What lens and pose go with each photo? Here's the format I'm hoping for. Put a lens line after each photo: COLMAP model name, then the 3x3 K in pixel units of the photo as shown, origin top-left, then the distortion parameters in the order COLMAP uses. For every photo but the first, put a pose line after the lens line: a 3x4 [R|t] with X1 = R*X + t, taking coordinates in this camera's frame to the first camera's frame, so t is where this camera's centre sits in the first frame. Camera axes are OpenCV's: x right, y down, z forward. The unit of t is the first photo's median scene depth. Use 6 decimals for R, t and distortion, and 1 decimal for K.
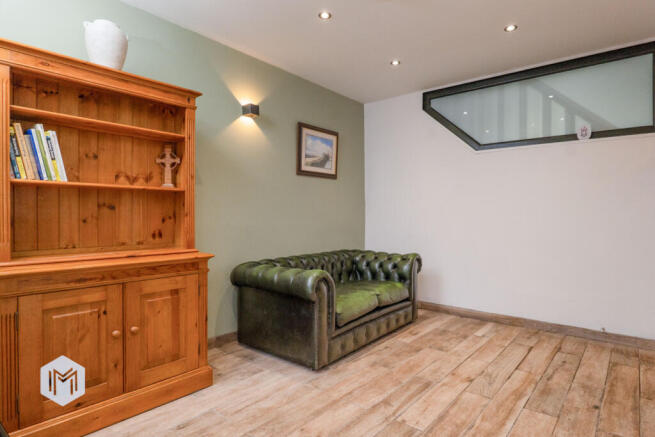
lens RADIAL K [[364.9, 0, 327.5], [0, 364.9, 218.5], [0, 0, 1]] dist [-0.047183, -0.000215]
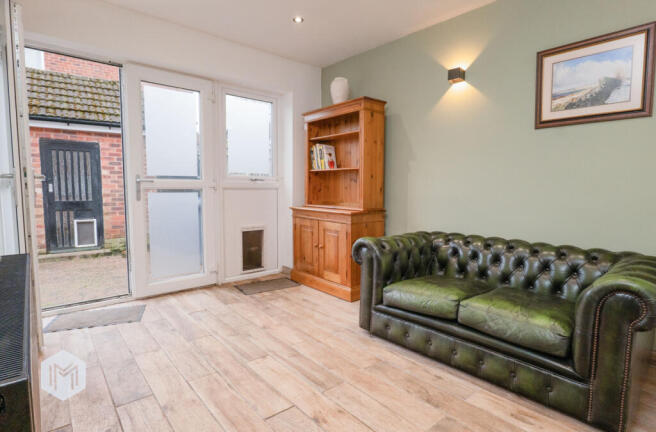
lens RADIAL K [[334.2, 0, 328.0], [0, 334.2, 216.0], [0, 0, 1]] dist [-0.020174, -0.000404]
pose [[-0.151649, 0.094341, -0.983922, 0.937531], [-0.004657, 0.995355, 0.096156, -0.015791], [0.988423, 0.019164, -0.150506, 1.037117]]
